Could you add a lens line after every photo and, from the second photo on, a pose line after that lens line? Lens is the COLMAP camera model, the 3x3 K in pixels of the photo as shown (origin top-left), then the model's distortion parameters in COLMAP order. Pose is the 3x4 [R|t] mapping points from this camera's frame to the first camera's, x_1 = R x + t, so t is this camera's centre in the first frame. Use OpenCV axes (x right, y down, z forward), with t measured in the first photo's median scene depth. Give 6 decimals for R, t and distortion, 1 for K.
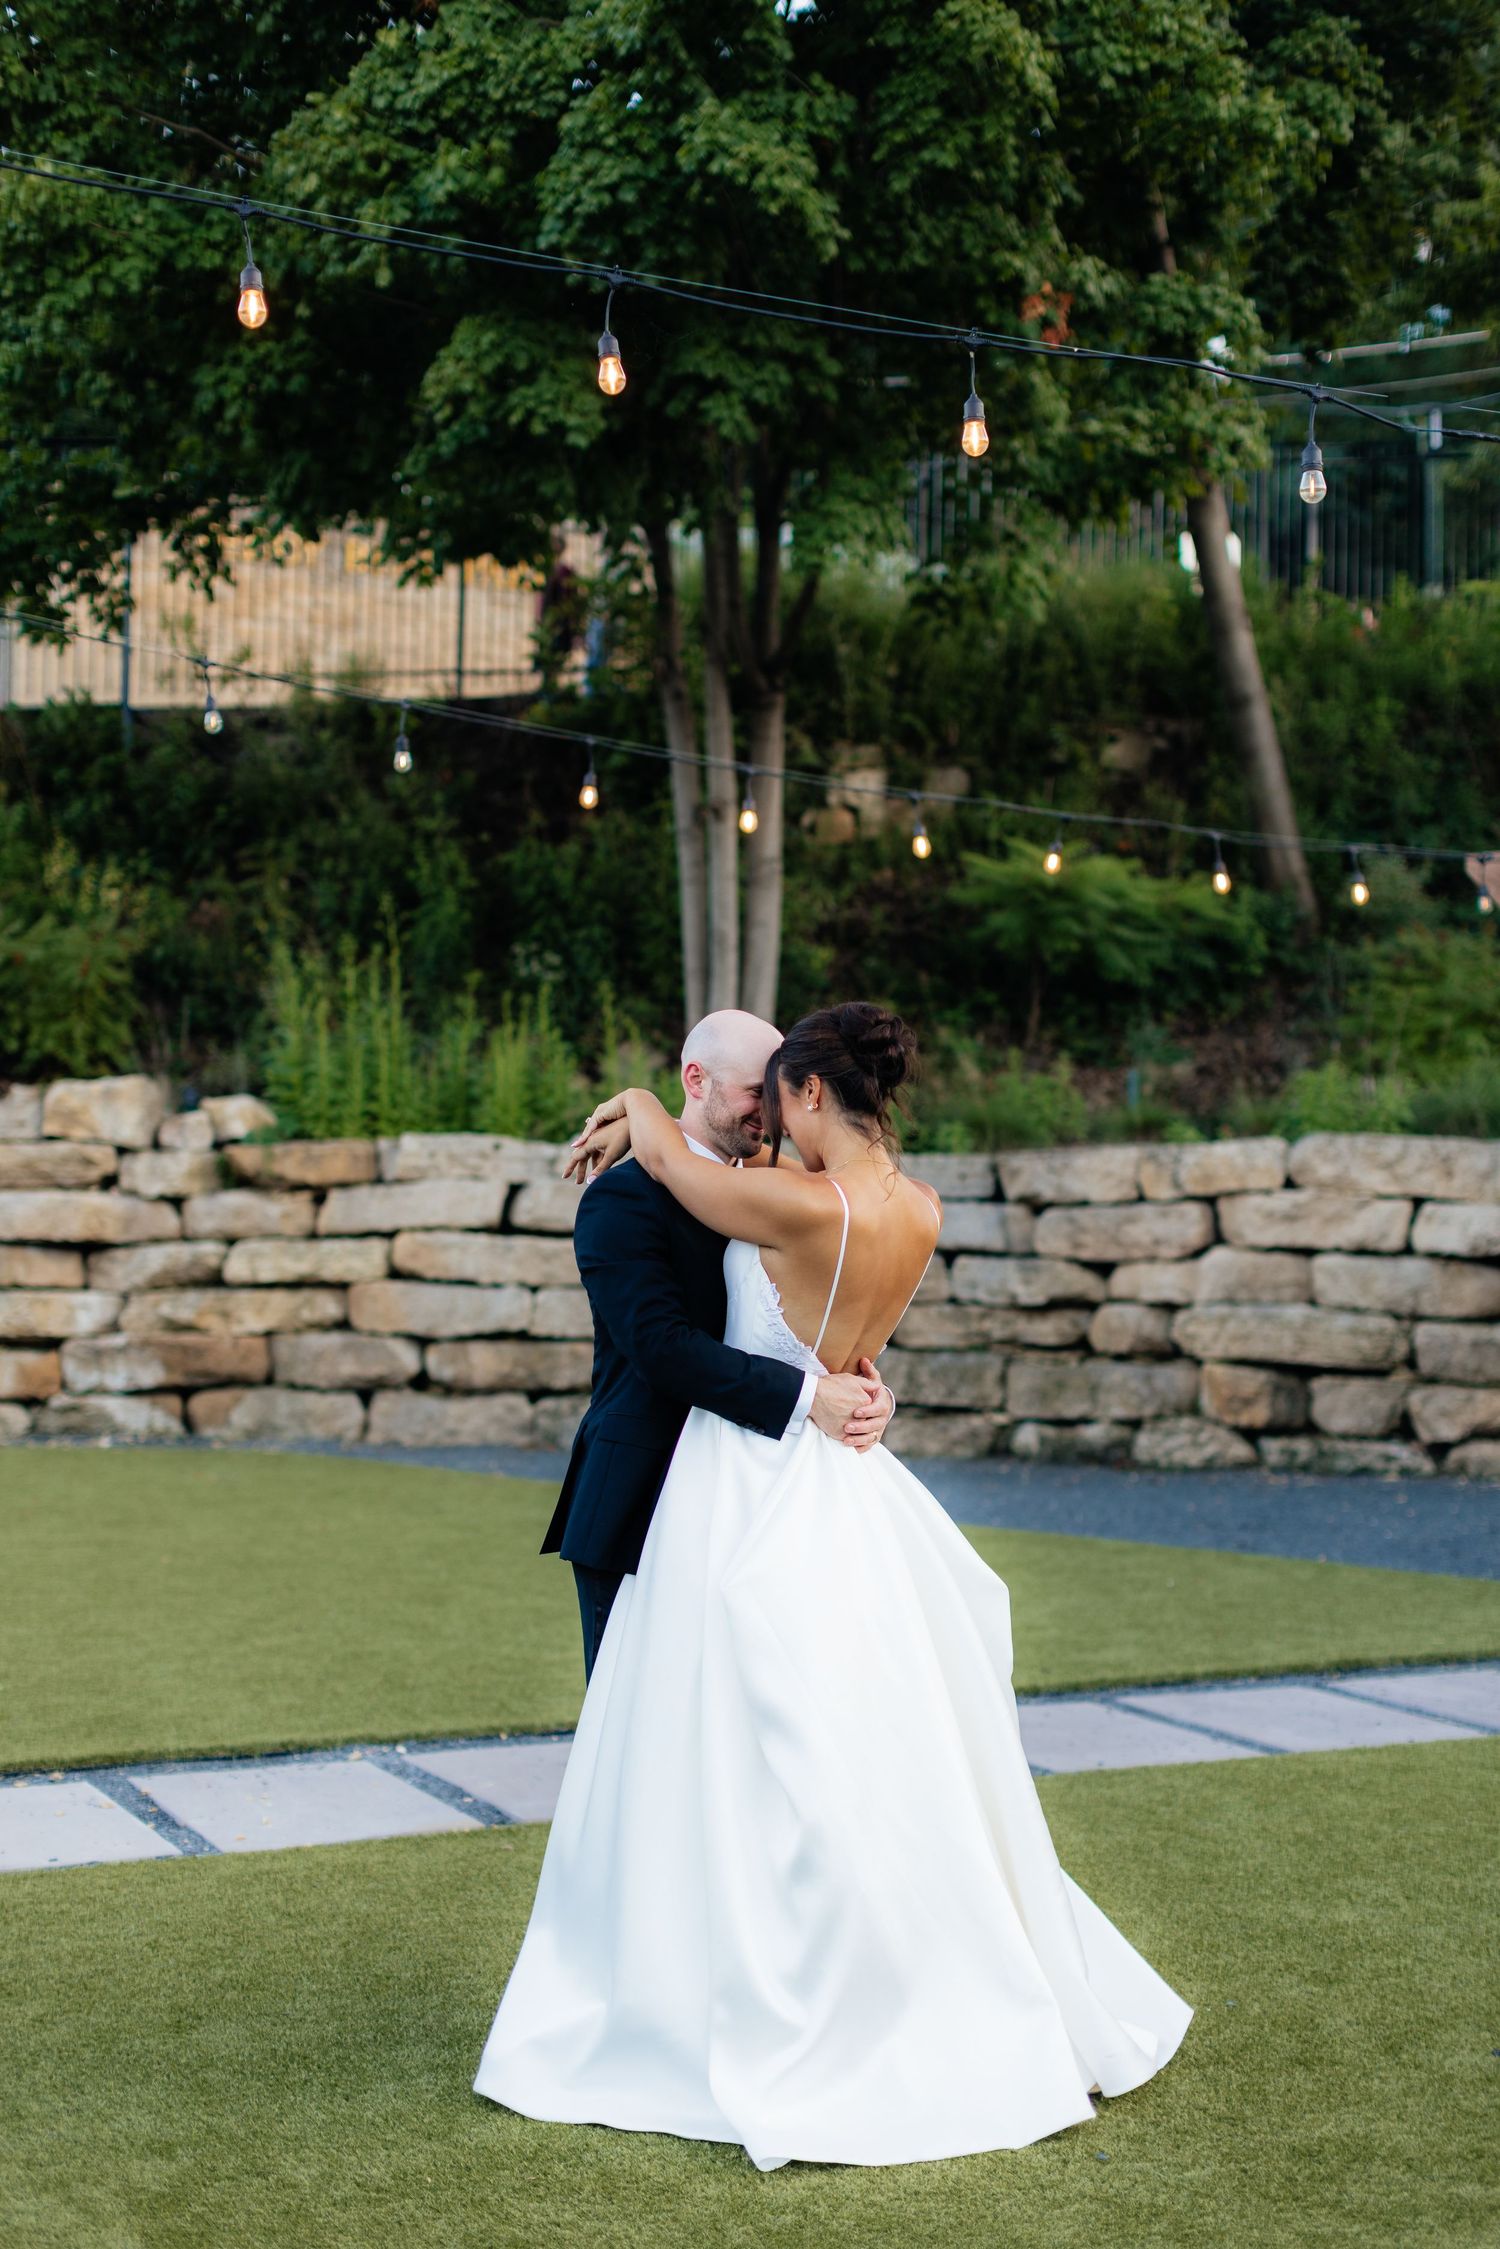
lens RADIAL K [[2988.0, 0, 750.0], [0, 2988.0, 1124.5], [0, 0, 1]] dist [-0.068144, 0.006864]
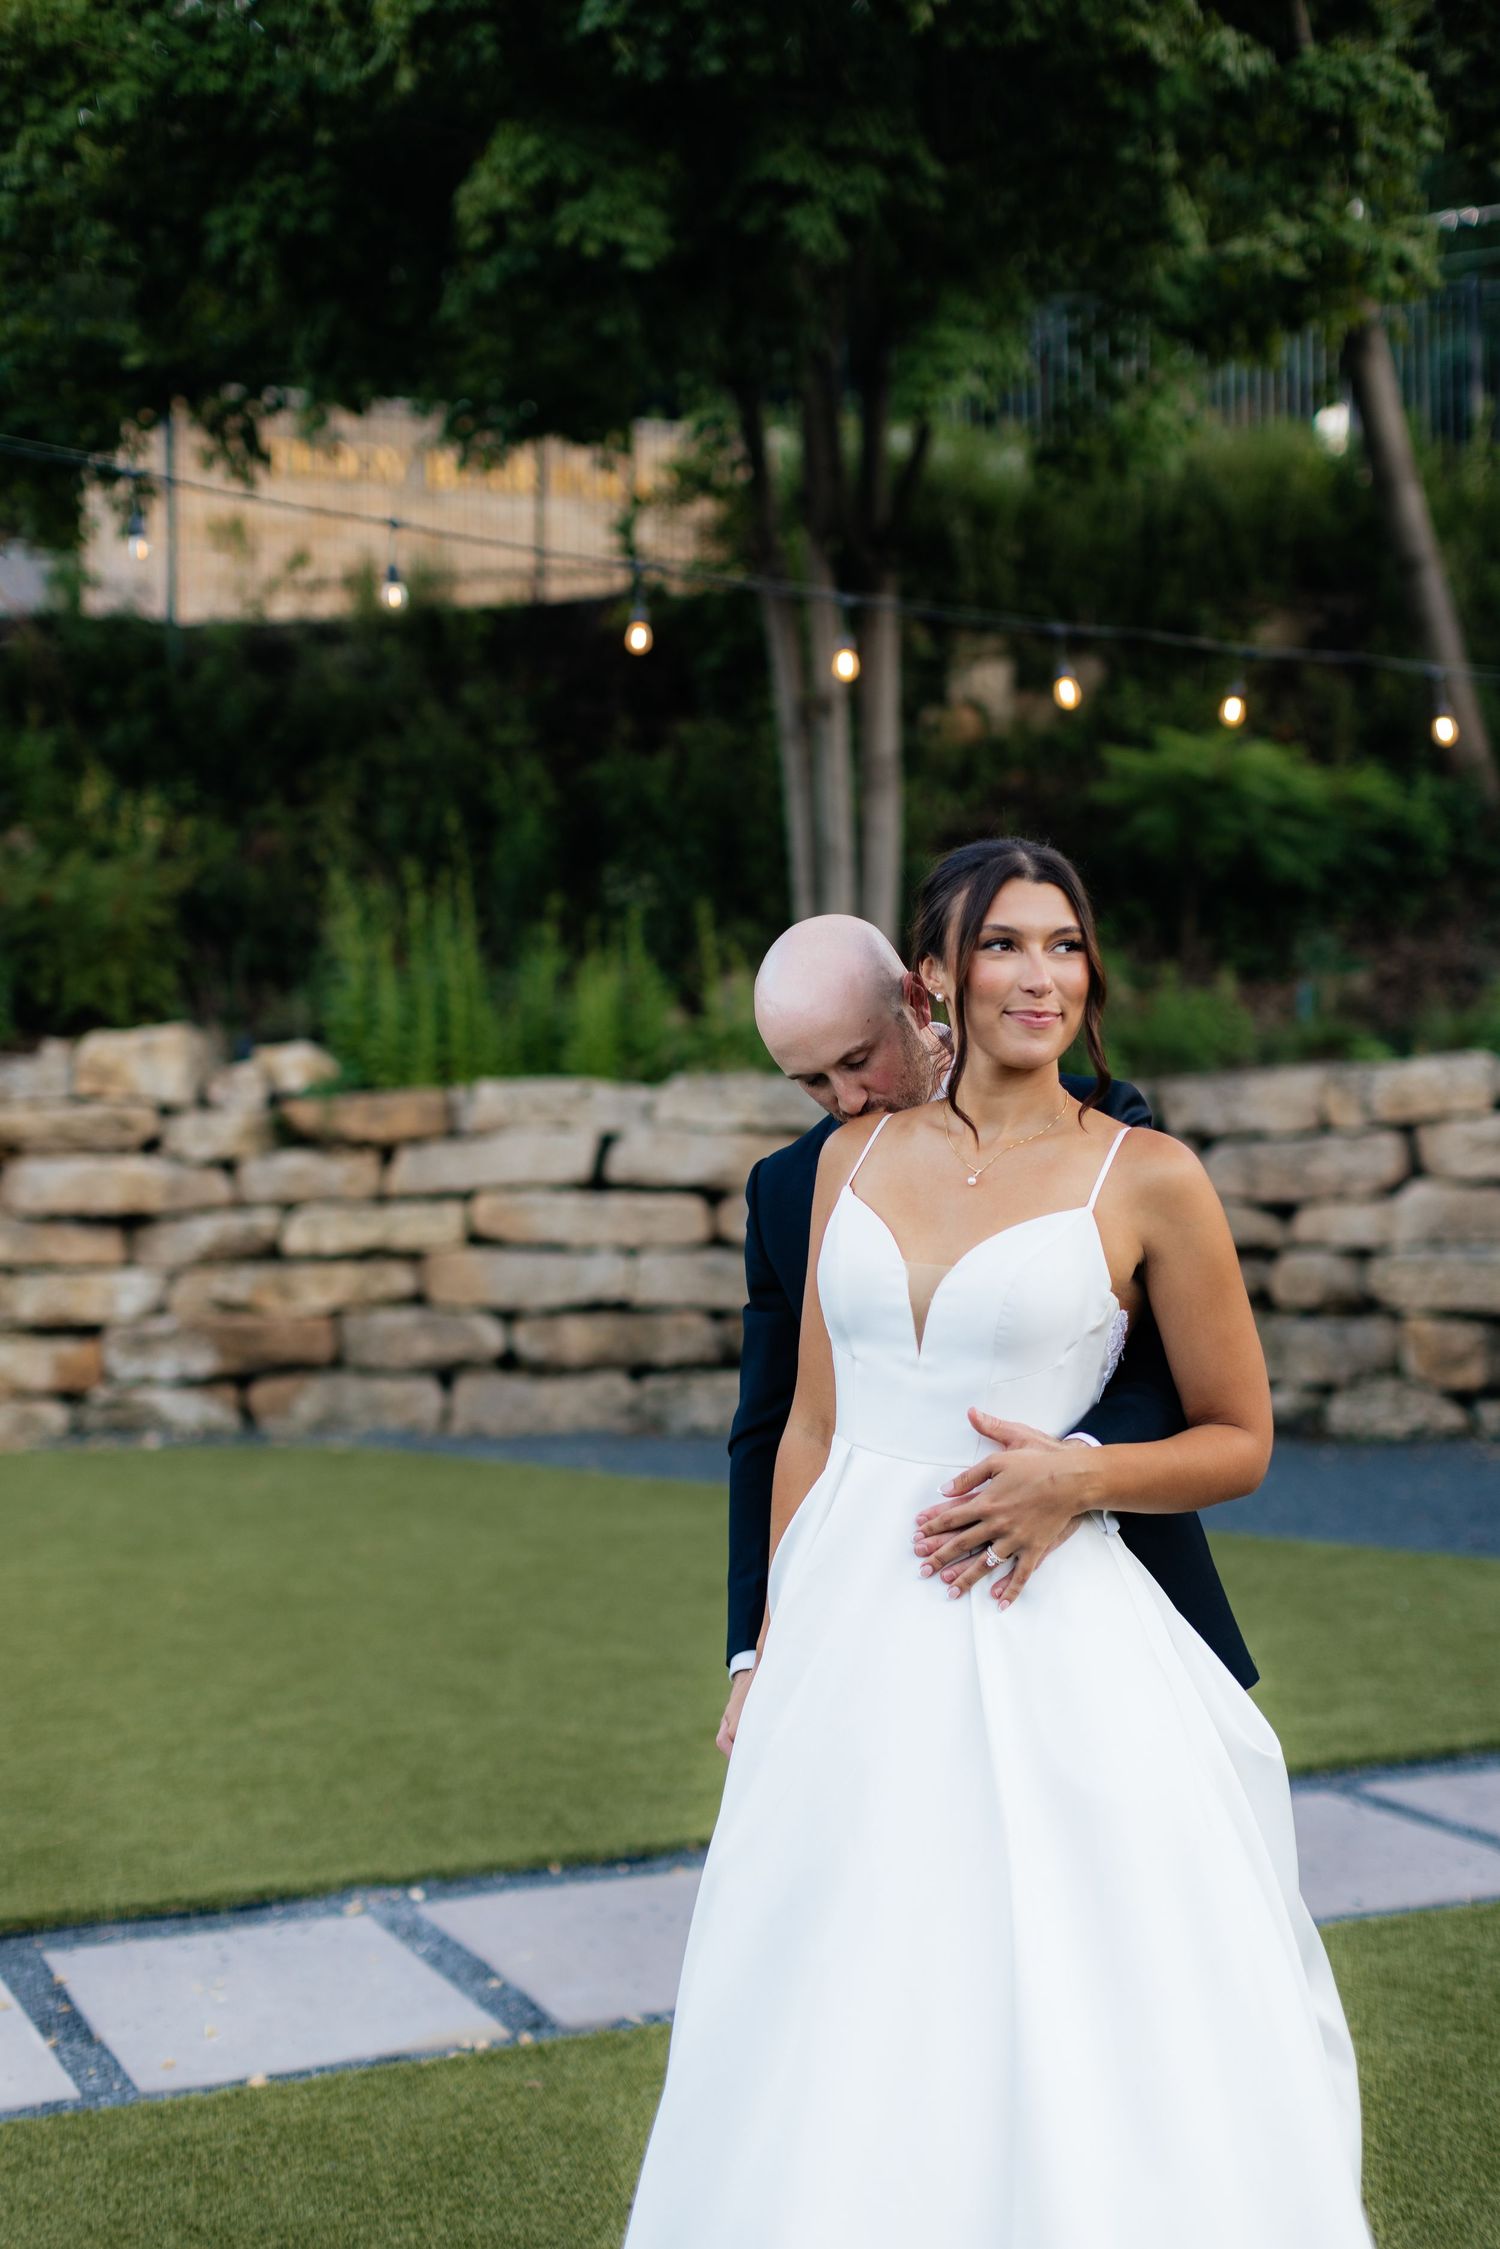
lens RADIAL K [[2988.0, 0, 750.0], [0, 2988.0, 1124.5], [0, 0, 1]] dist [-0.068144, 0.006864]
pose [[0.998484, -0.031499, -0.045133, 0.003229], [0.032372, 0.999300, 0.018728, 0.002040], [0.044512, -0.020160, 0.998805, 0.122414]]
